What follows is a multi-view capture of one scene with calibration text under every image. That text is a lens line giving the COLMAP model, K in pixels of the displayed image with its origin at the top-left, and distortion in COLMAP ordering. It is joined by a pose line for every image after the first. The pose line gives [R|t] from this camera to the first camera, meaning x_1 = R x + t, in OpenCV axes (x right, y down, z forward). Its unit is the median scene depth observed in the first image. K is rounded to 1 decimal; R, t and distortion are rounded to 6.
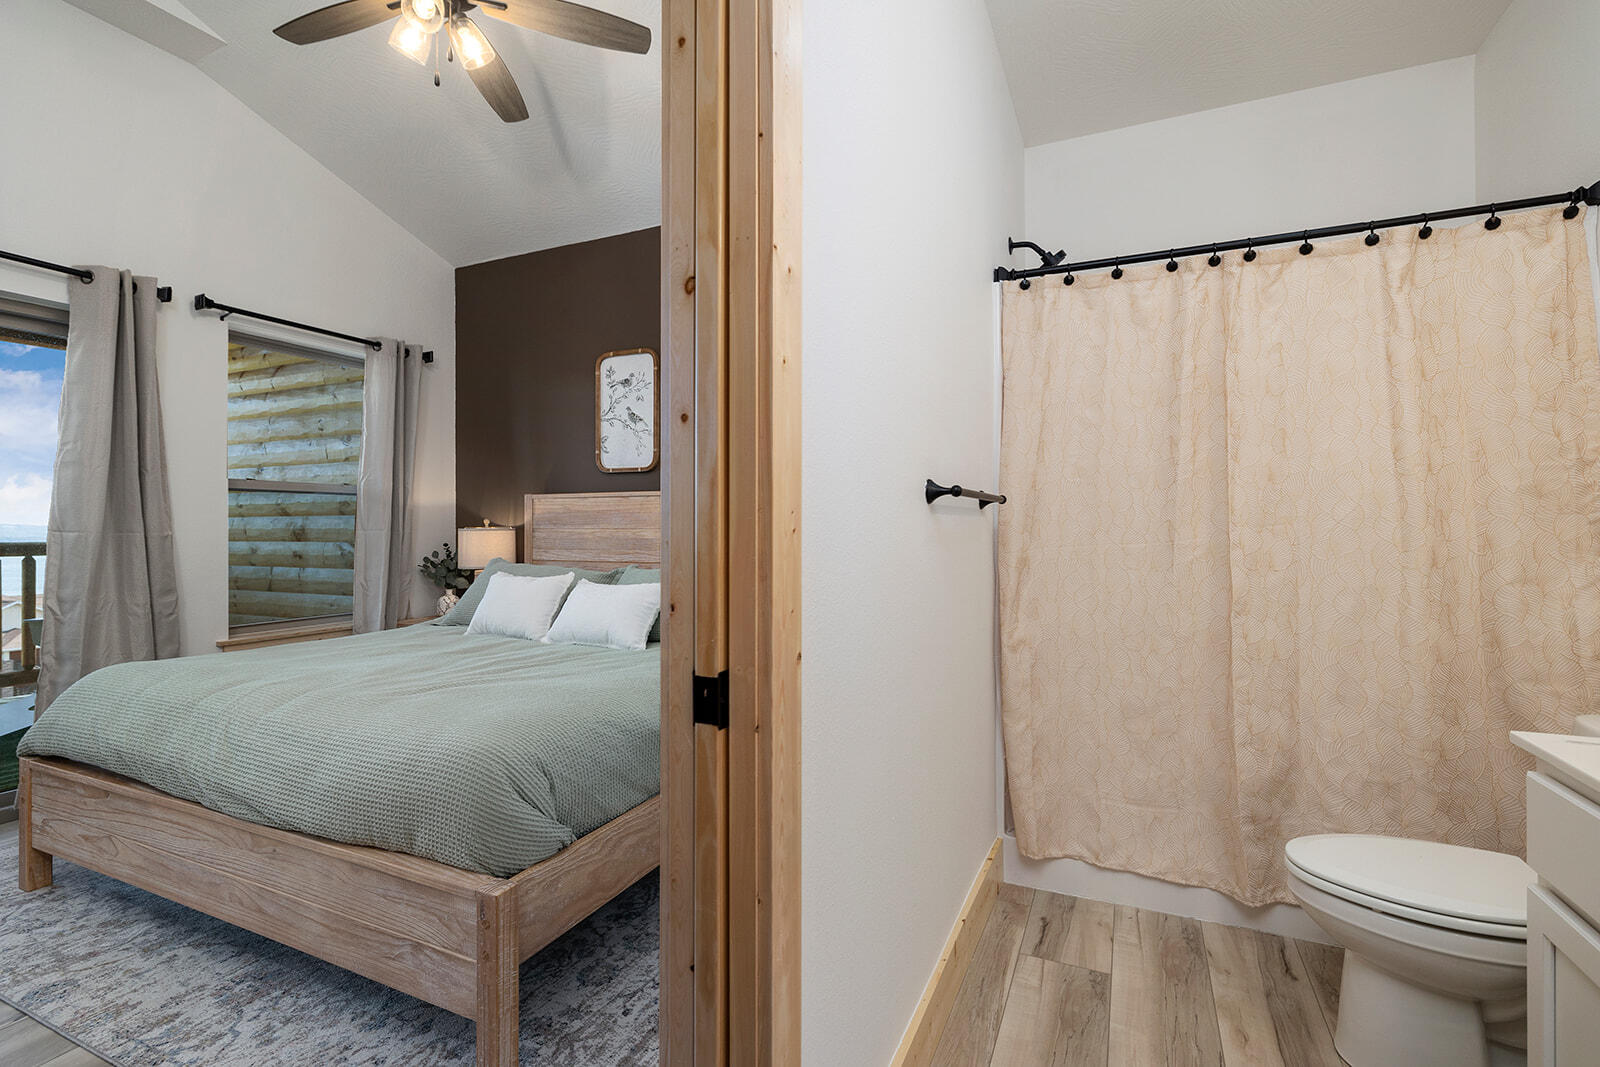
lens RADIAL K [[727.8, 0, 800.0], [0, 727.8, 533.5], [0, 0, 1]] dist [-0.001199, 0.000433]
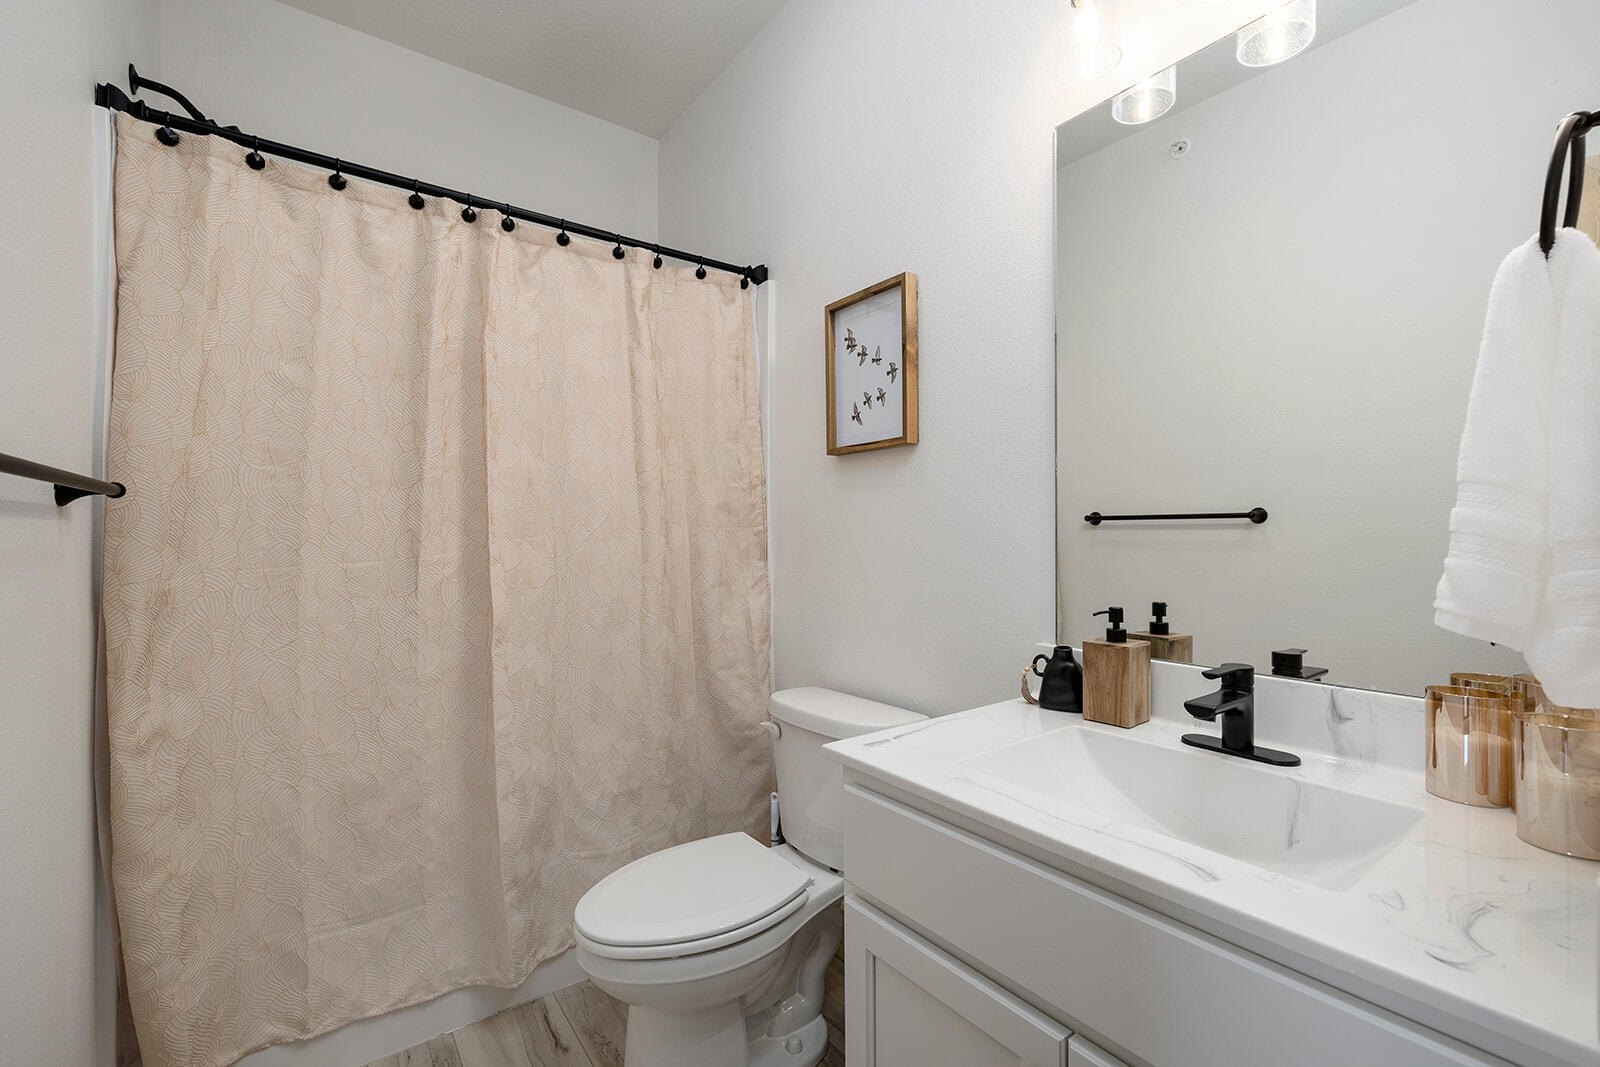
lens RADIAL K [[678.0, 0, 798.2], [0, 678.0, 528.6], [0, 0, 1]] dist [-0.002313, 0.000250]
pose [[0.478027, 0.008679, 0.878302, 0.081006], [0.008059, 0.999866, -0.014267, -0.006543], [-0.878308, 0.013898, 0.477893, 0.324453]]
